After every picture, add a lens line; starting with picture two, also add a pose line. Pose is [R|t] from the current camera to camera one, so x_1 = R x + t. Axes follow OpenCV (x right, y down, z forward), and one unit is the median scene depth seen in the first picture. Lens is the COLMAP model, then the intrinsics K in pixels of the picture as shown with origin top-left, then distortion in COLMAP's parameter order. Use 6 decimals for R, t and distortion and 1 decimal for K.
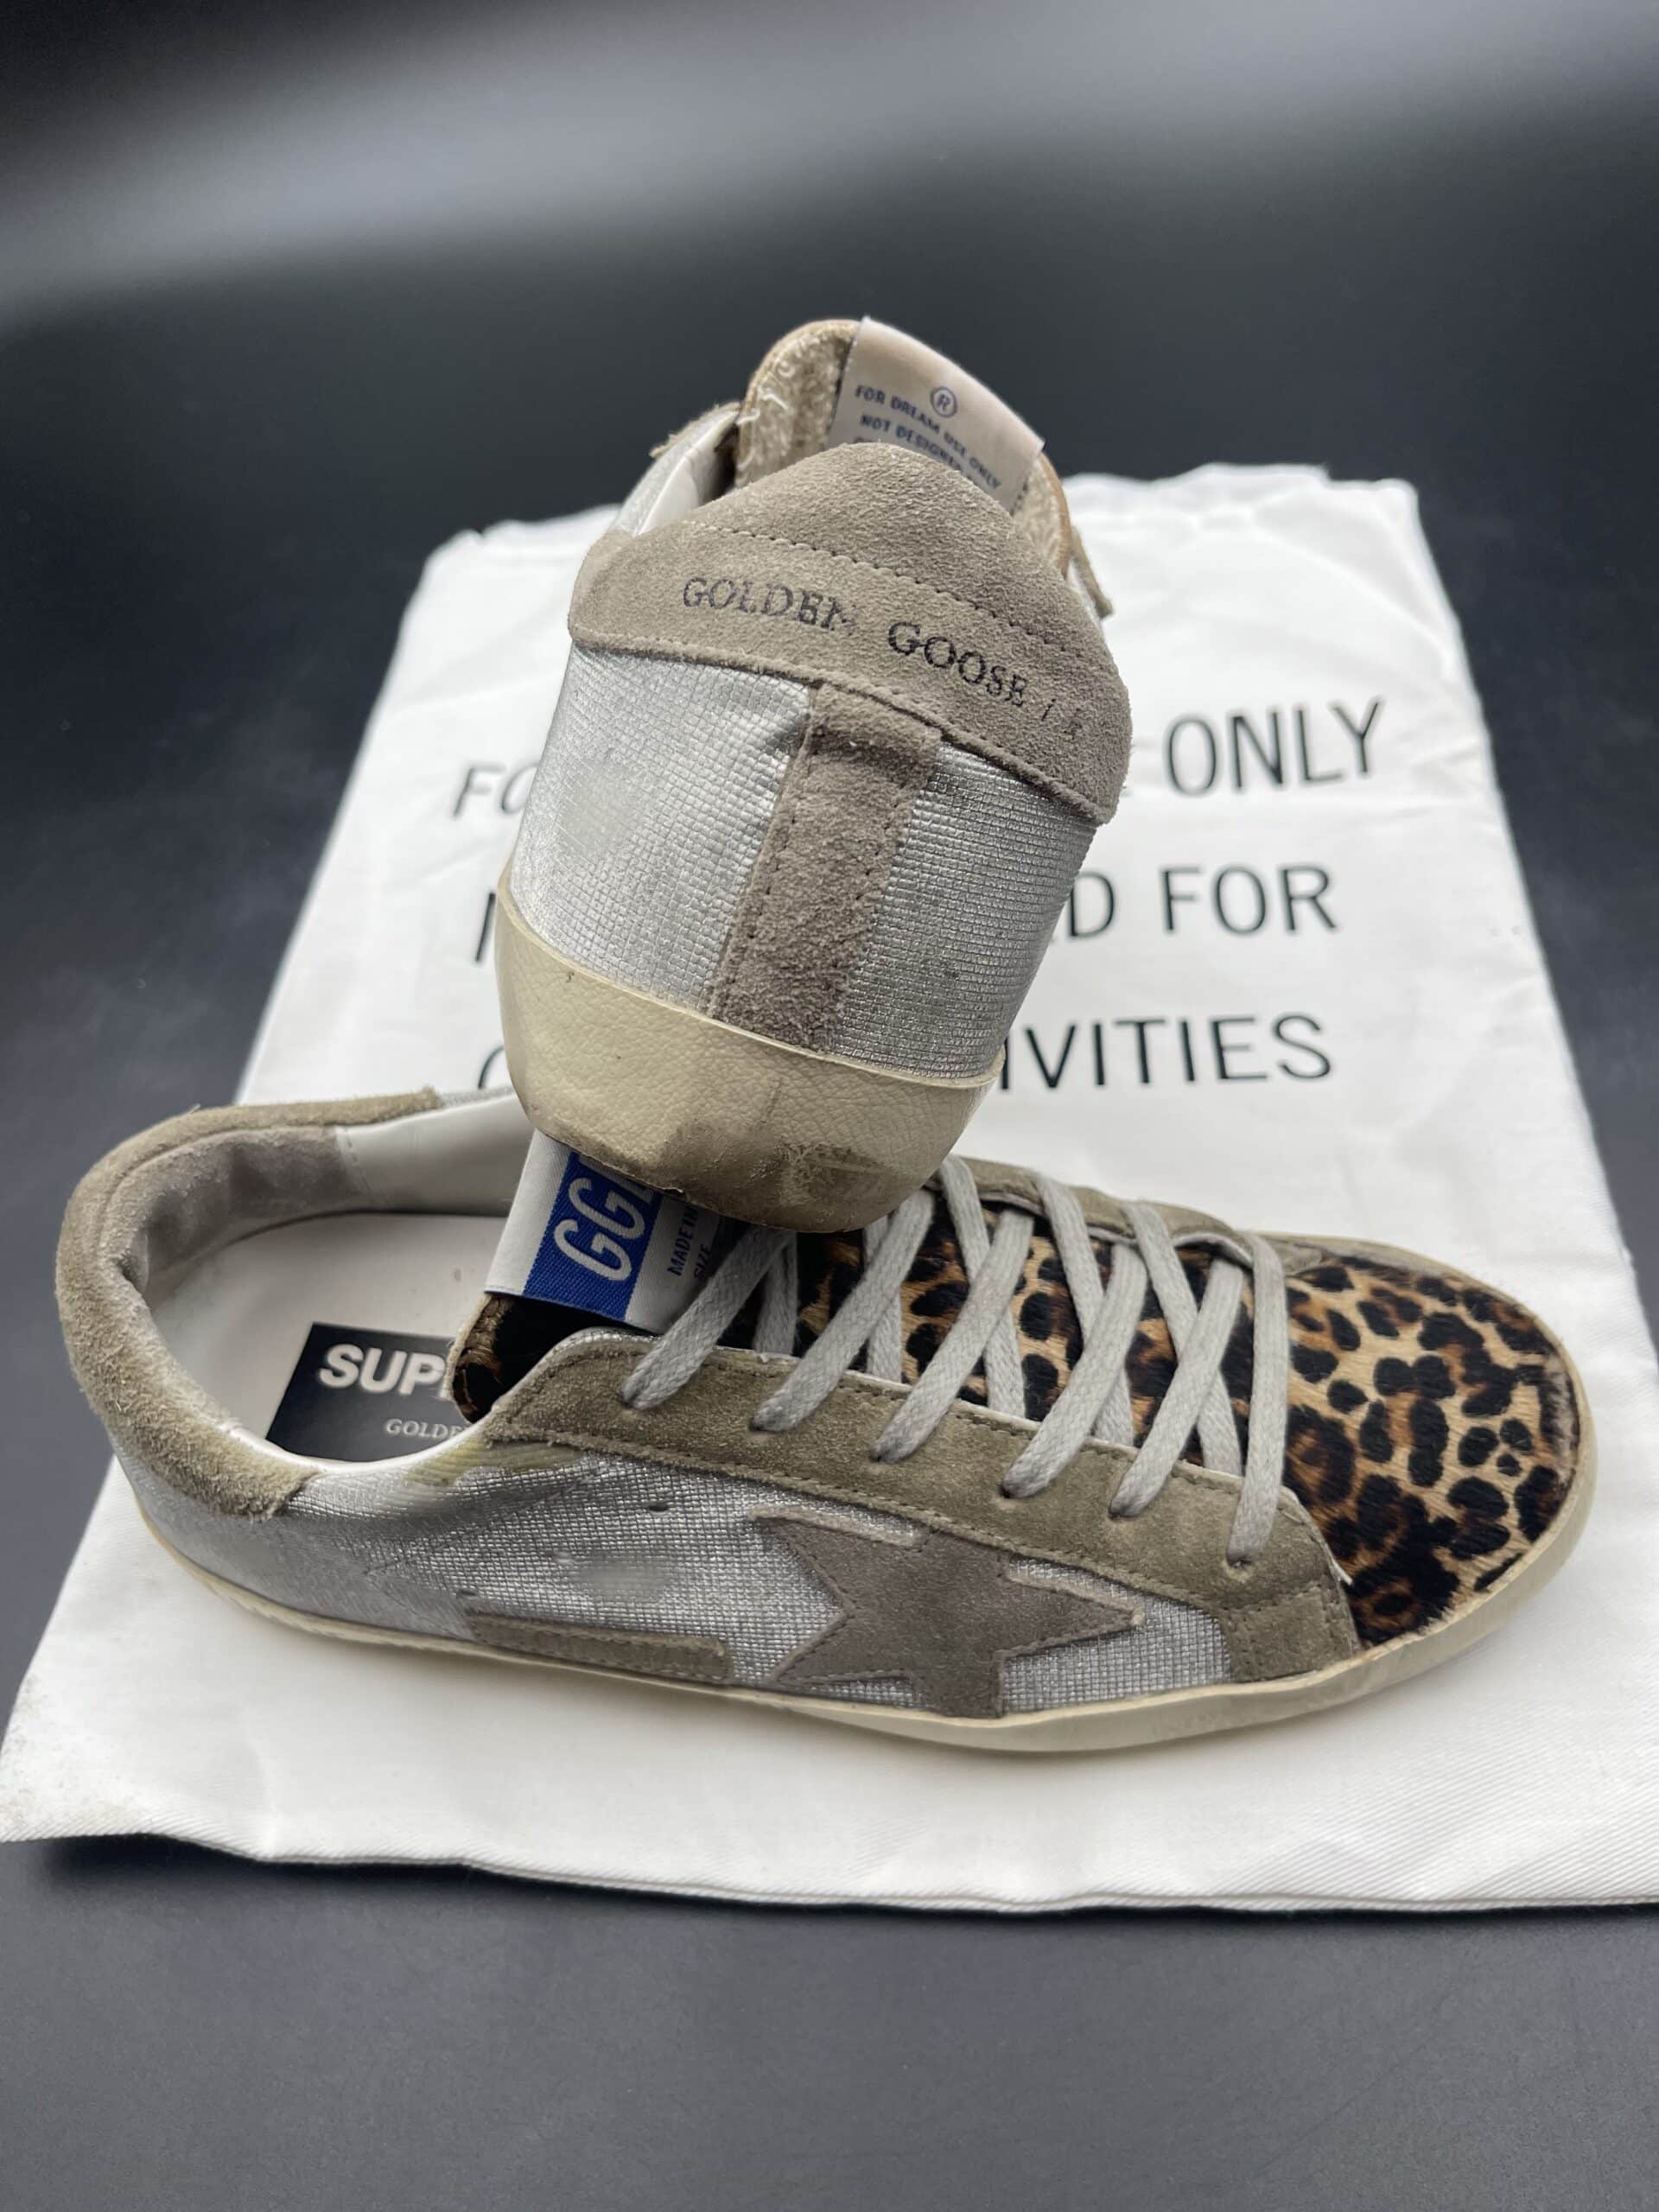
lens RADIAL K [[1735.9, 0, 829.5], [0, 1735.9, 1106.0], [0, 0, 1]] dist [-0.017049, -0.000272]
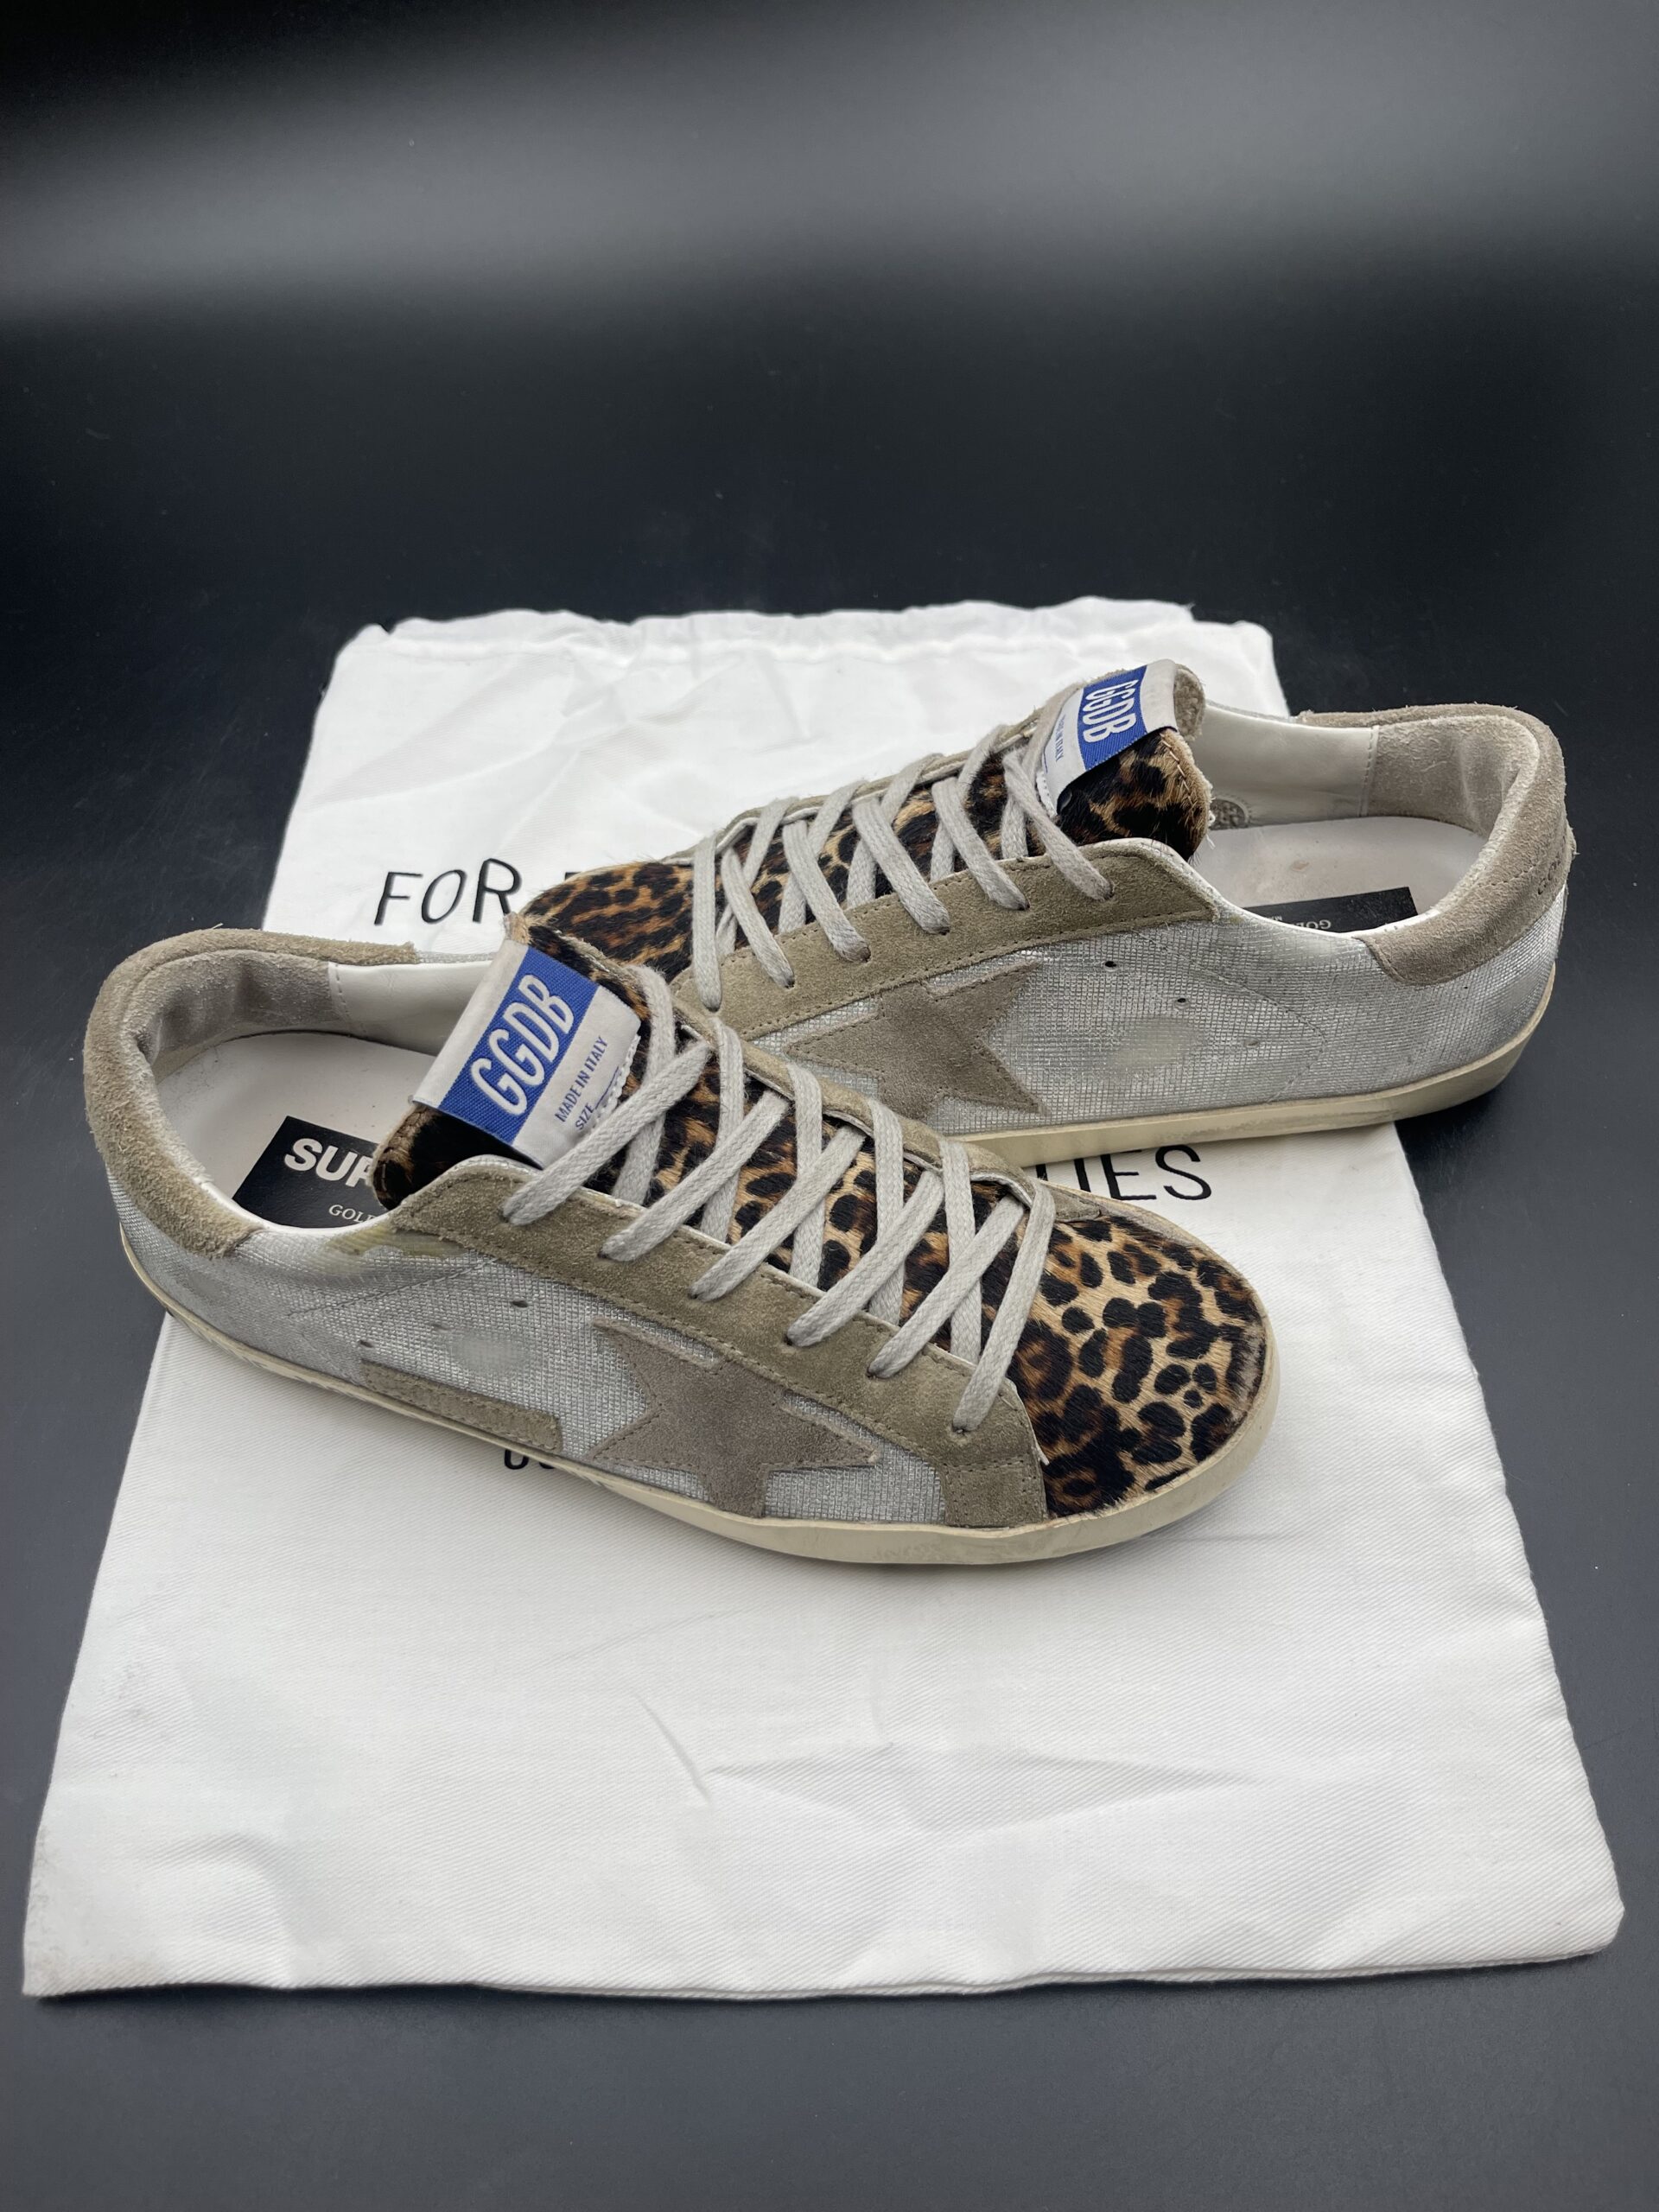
lens RADIAL K [[1717.9, 0, 830.9], [0, 1717.9, 1122.5], [0, 0, 1]] dist [0.045782, -0.161251]
pose [[0.982795, 0.184018, -0.015880, 0.117504], [-0.182837, 0.981456, 0.057576, -0.012728], [0.026181, -0.053681, 0.998215, -0.242216]]
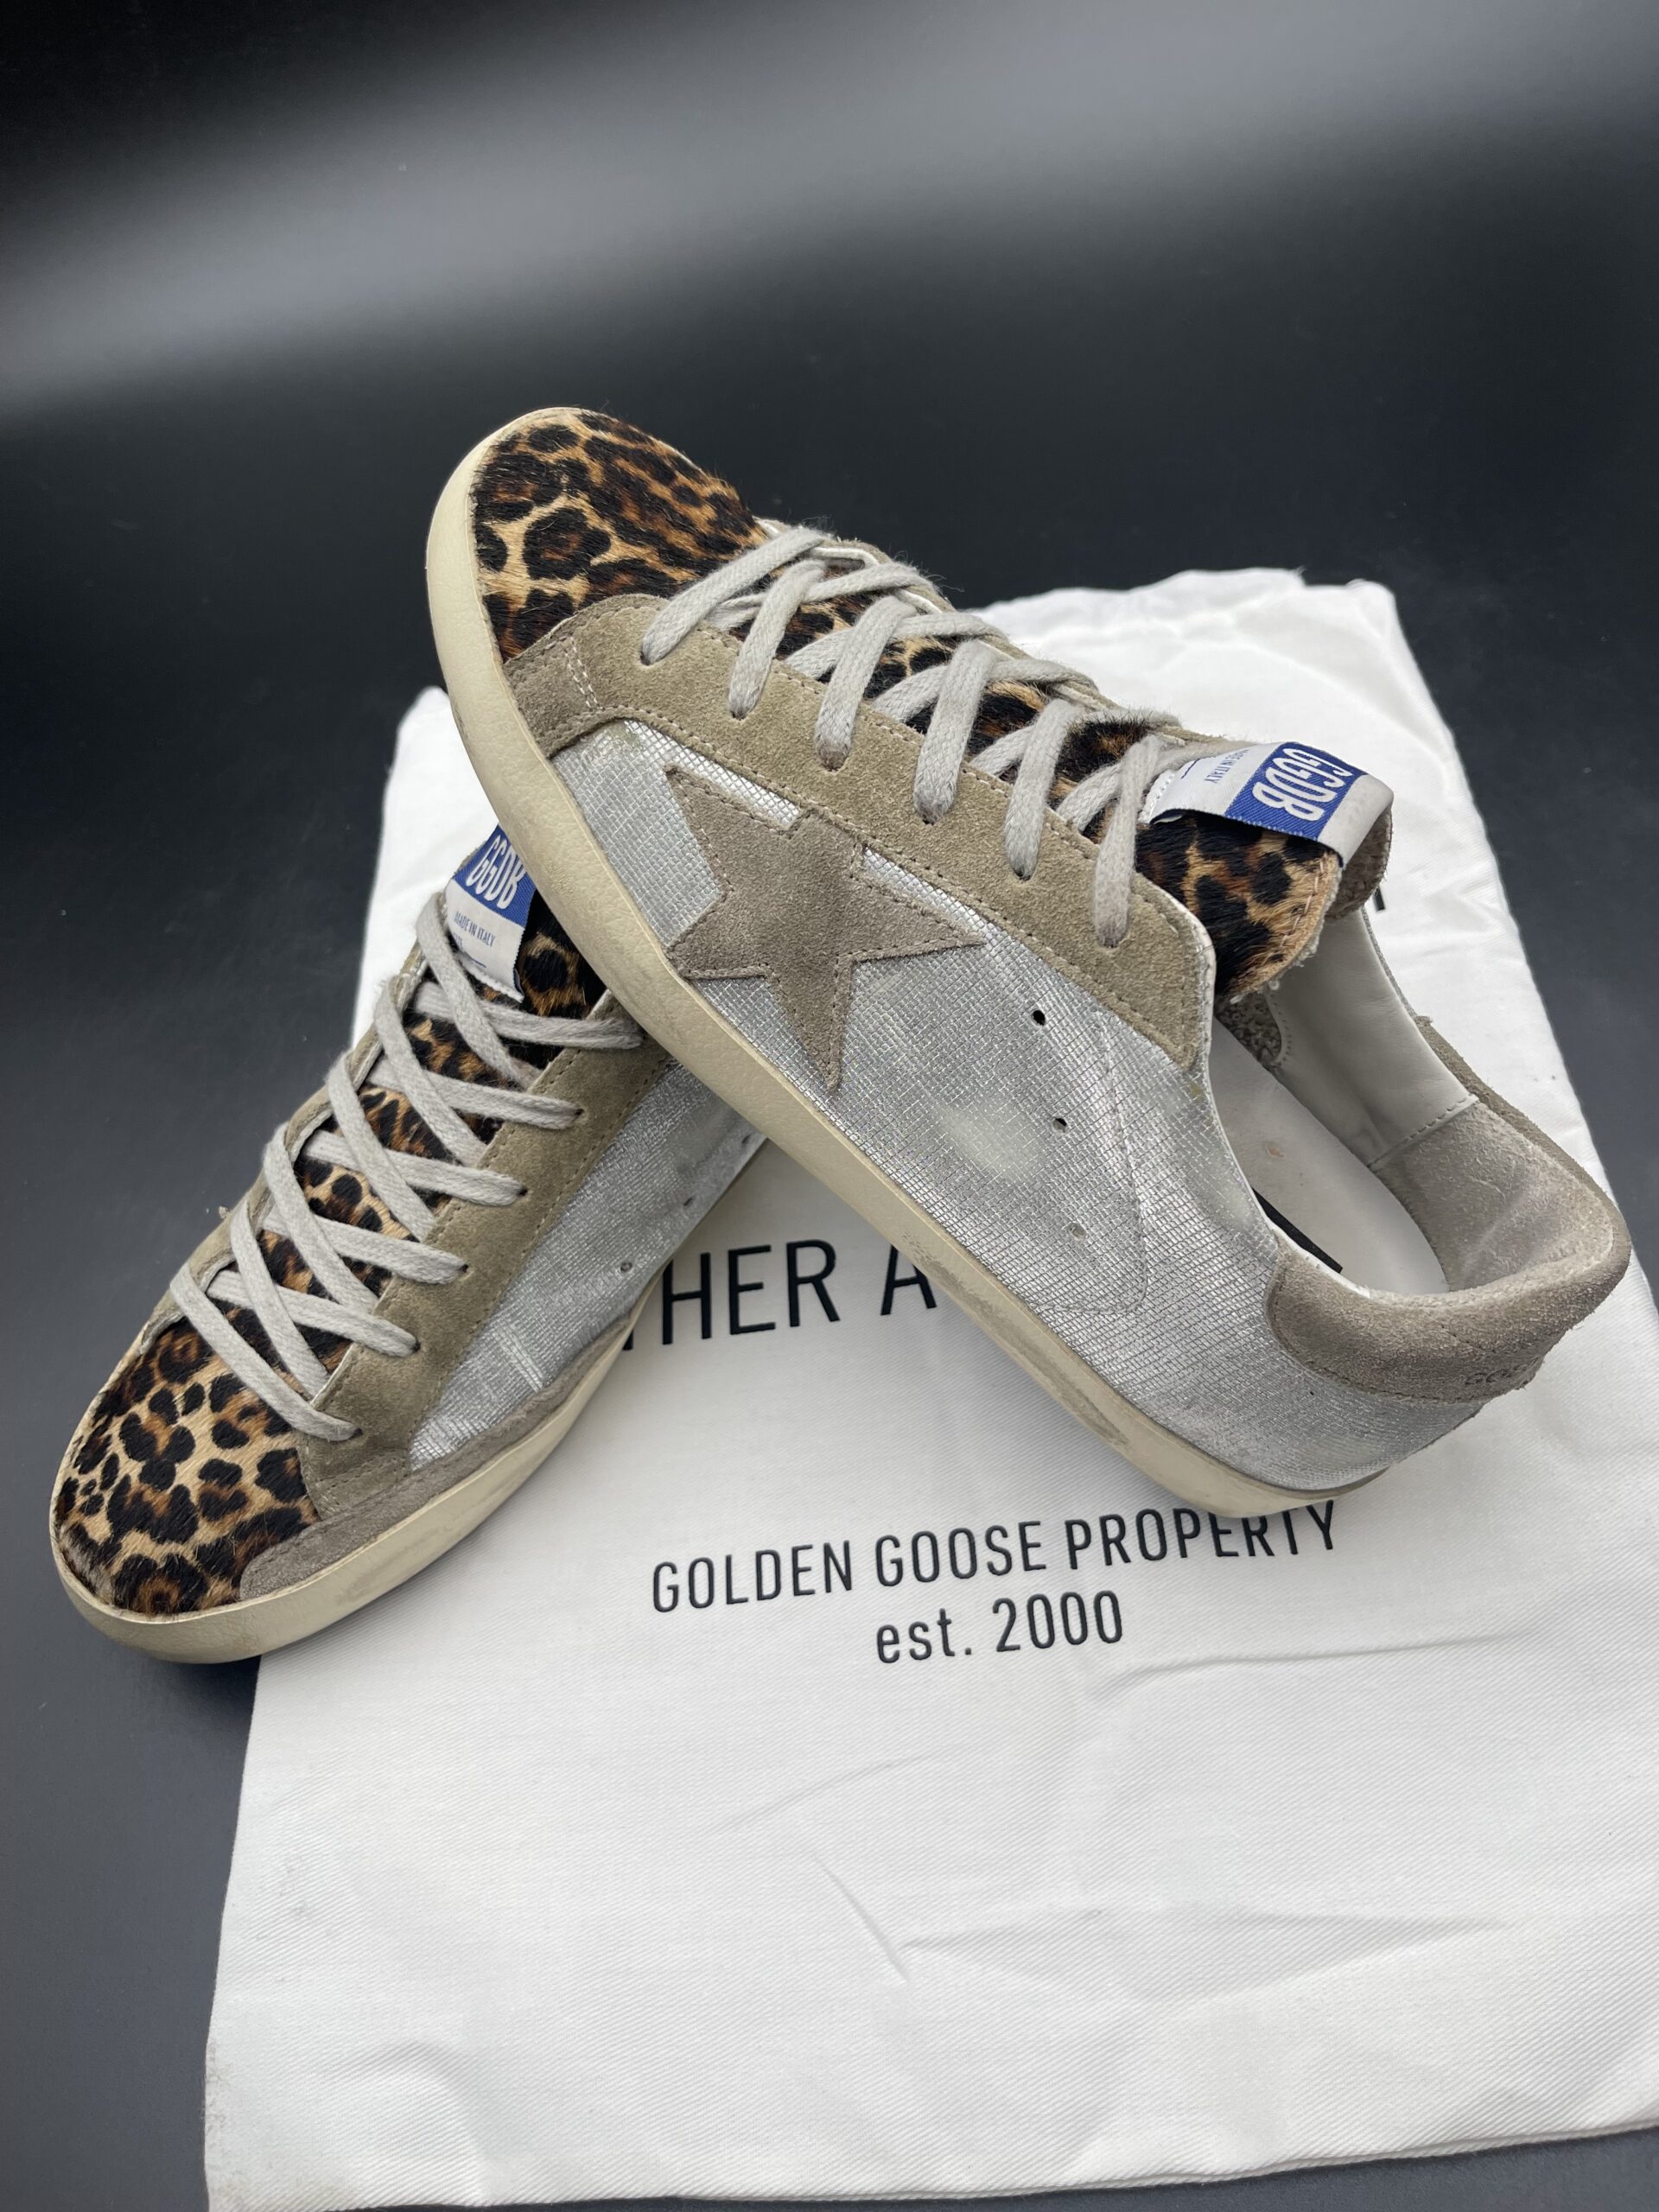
lens RADIAL K [[1735.9, 0, 829.5], [0, 1735.9, 1106.0], [0, 0, 1]] dist [-0.017049, -0.000272]
pose [[-0.535855, 0.778697, -0.326328, 0.297508], [-0.533257, -0.012482, 0.845861, -1.142607], [0.654596, 0.627276, 0.421935, 0.647011]]
